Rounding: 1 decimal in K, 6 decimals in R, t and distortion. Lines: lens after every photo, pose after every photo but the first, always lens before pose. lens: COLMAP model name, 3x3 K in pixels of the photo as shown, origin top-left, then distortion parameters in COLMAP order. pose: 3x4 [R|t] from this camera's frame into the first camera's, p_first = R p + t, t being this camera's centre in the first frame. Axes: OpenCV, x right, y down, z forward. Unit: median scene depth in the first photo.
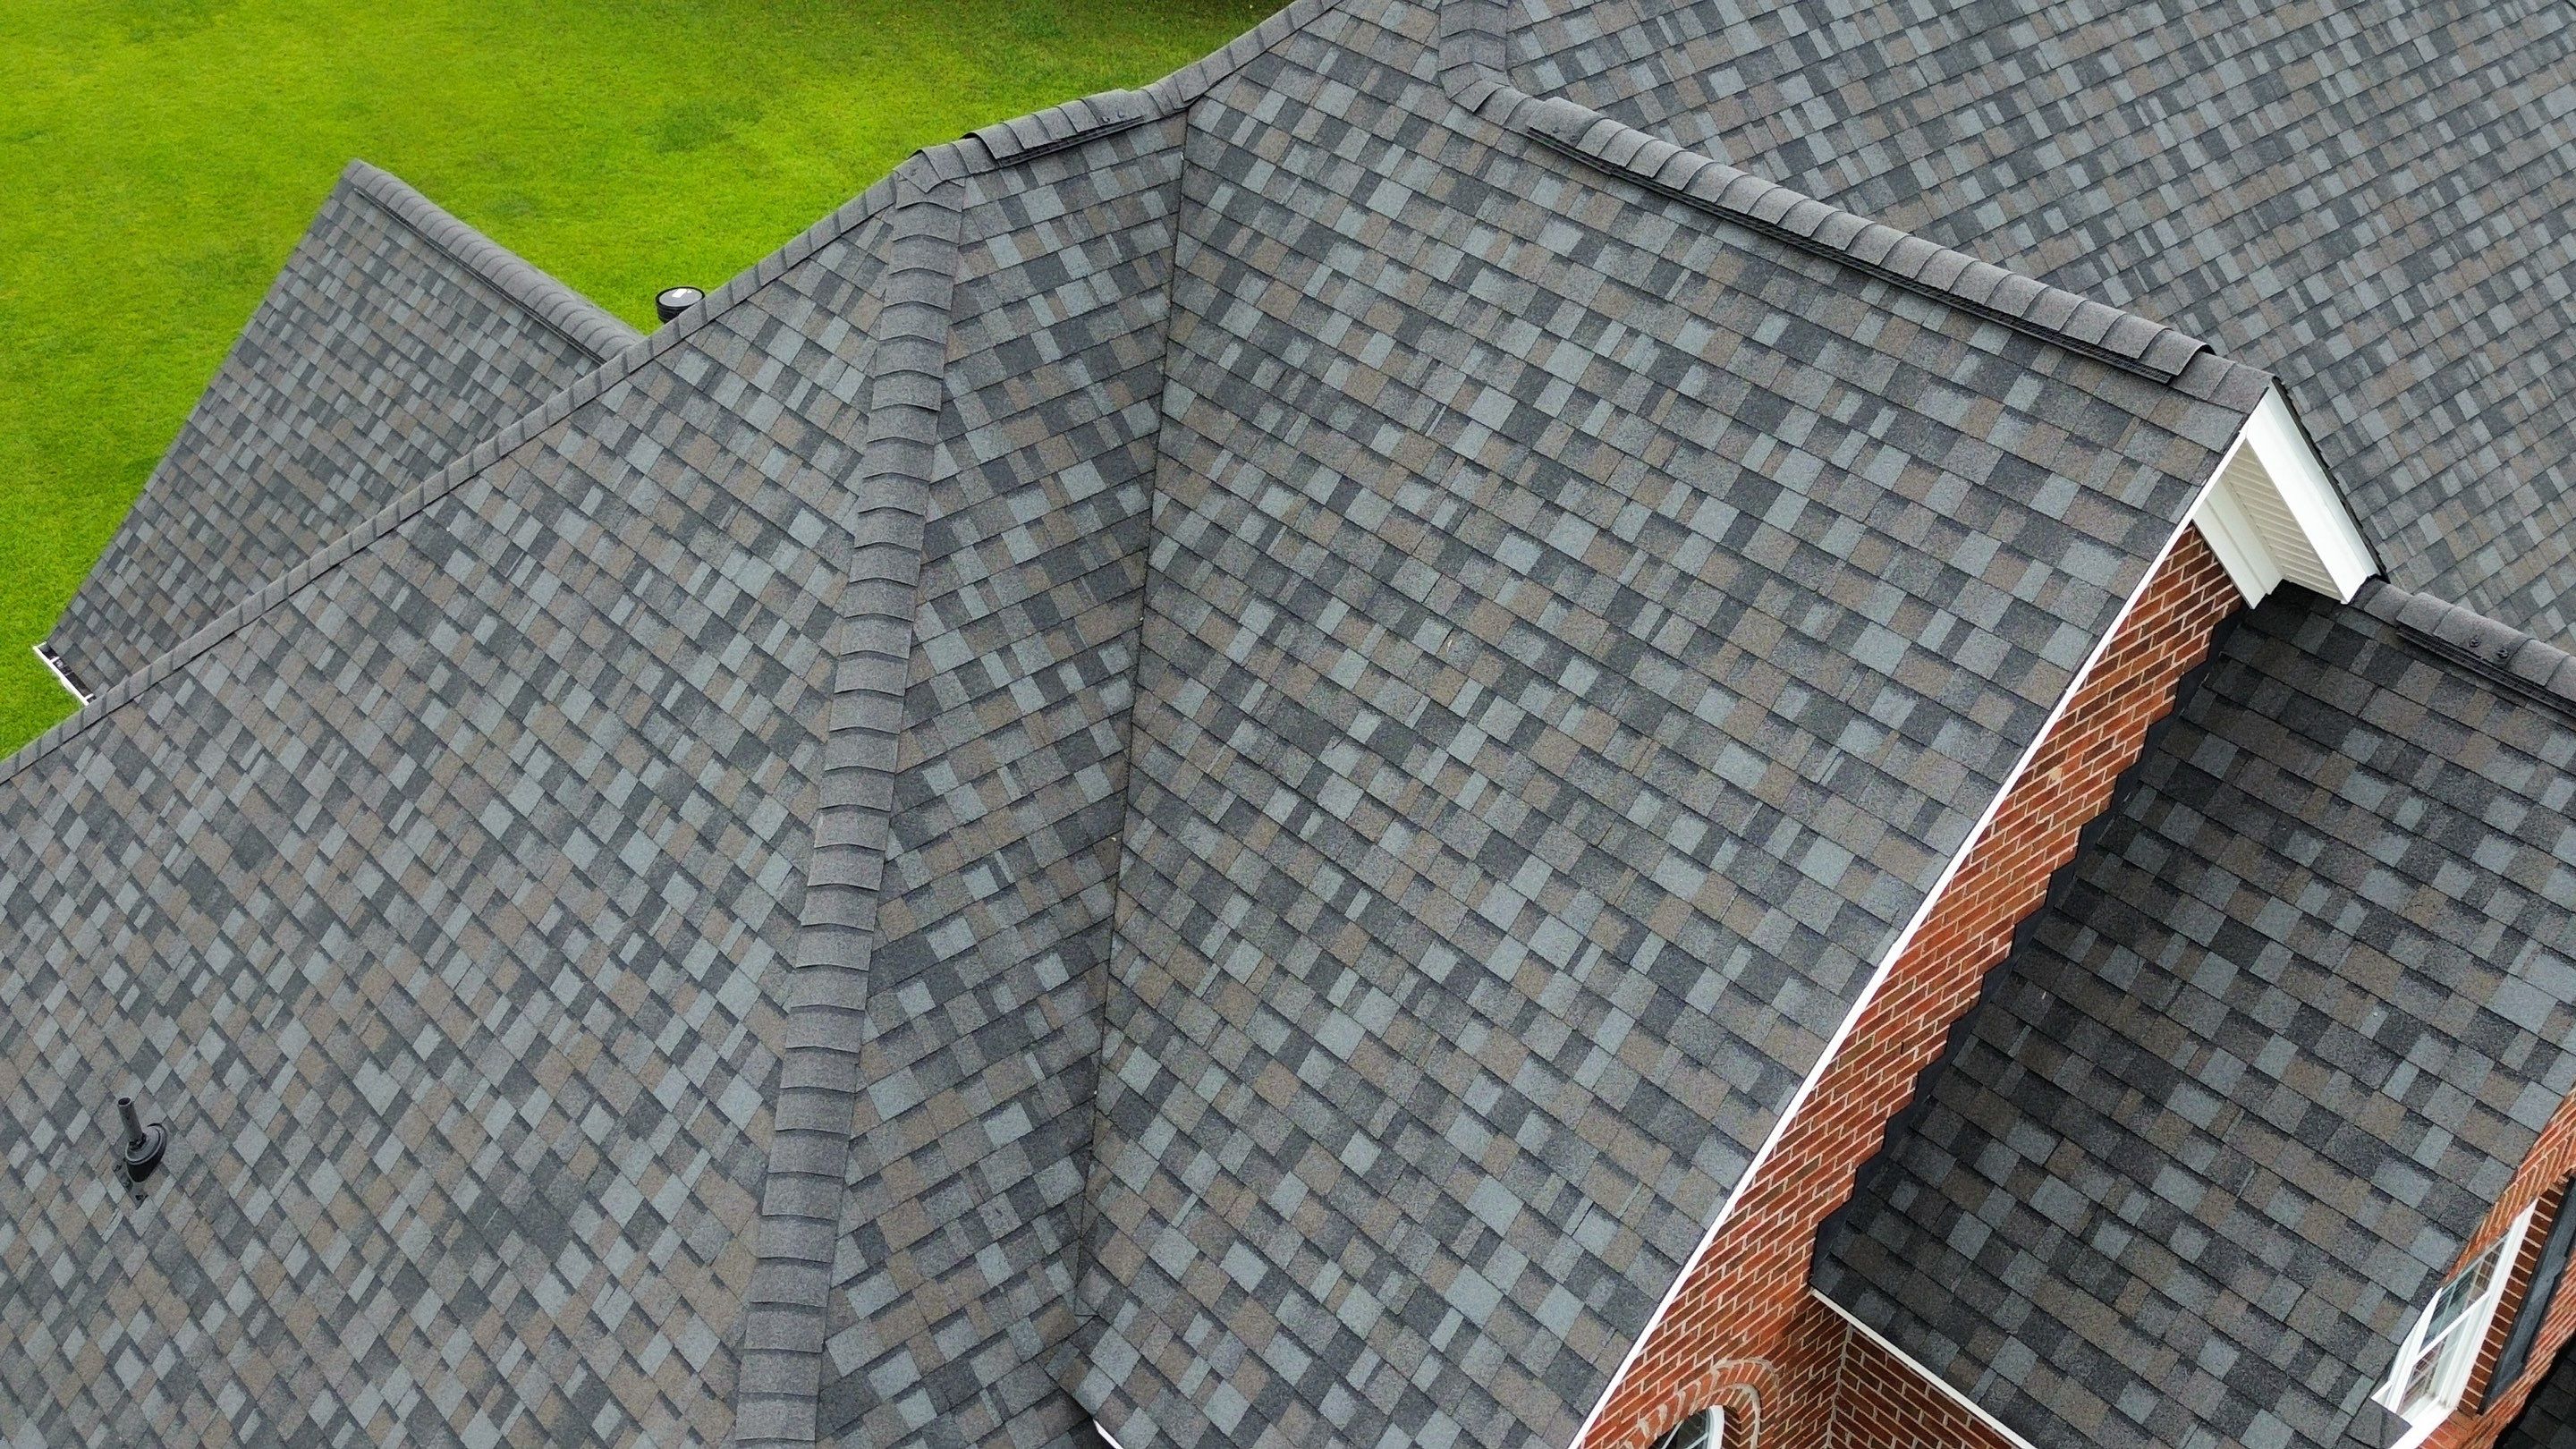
lens RADIAL K [[2564.2, 0, 1288.0], [0, 2564.2, 724.5], [0, 0, 1]] dist [0.146013, -0.275783]
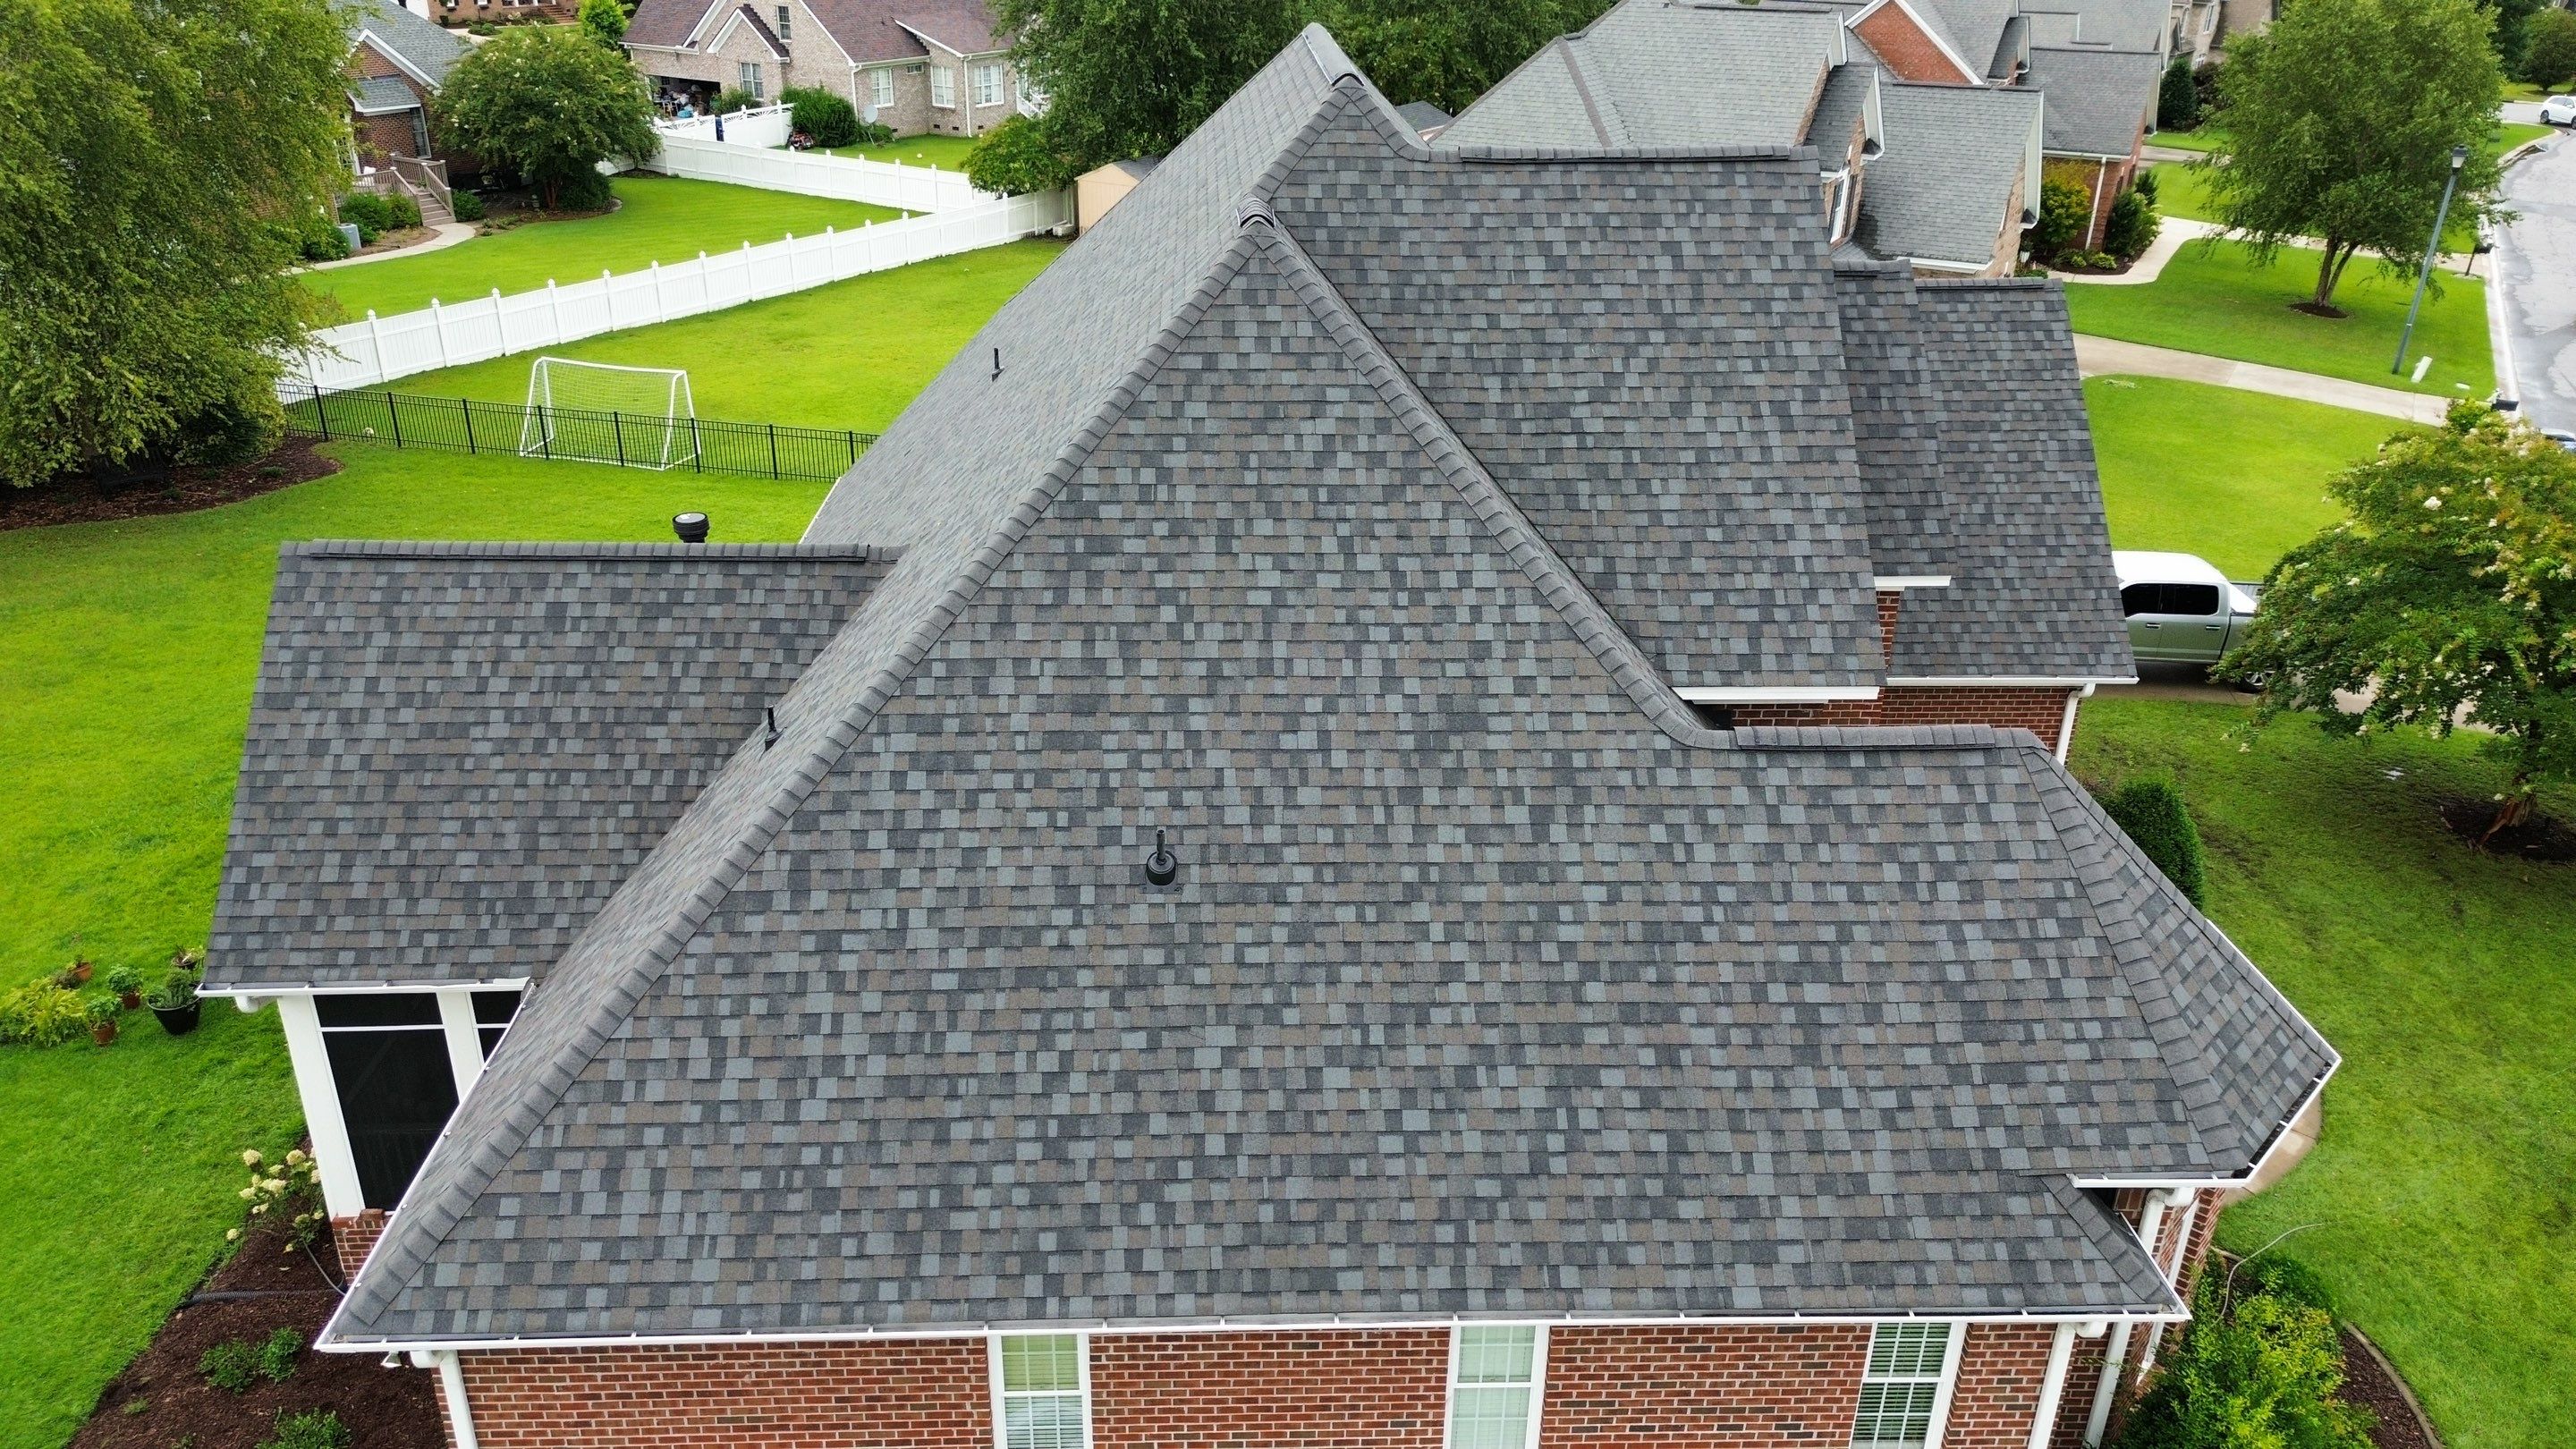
lens RADIAL K [[1841.5, 0, 1288.0], [0, 1841.5, 724.5], [0, 0, 1]] dist [0.086427, -0.109671]
pose [[0.631049, -0.339139, 0.697683, -1.309793], [0.437822, 0.898145, 0.040575, 0.077883], [-0.640381, 0.279856, 0.715257, 0.095225]]
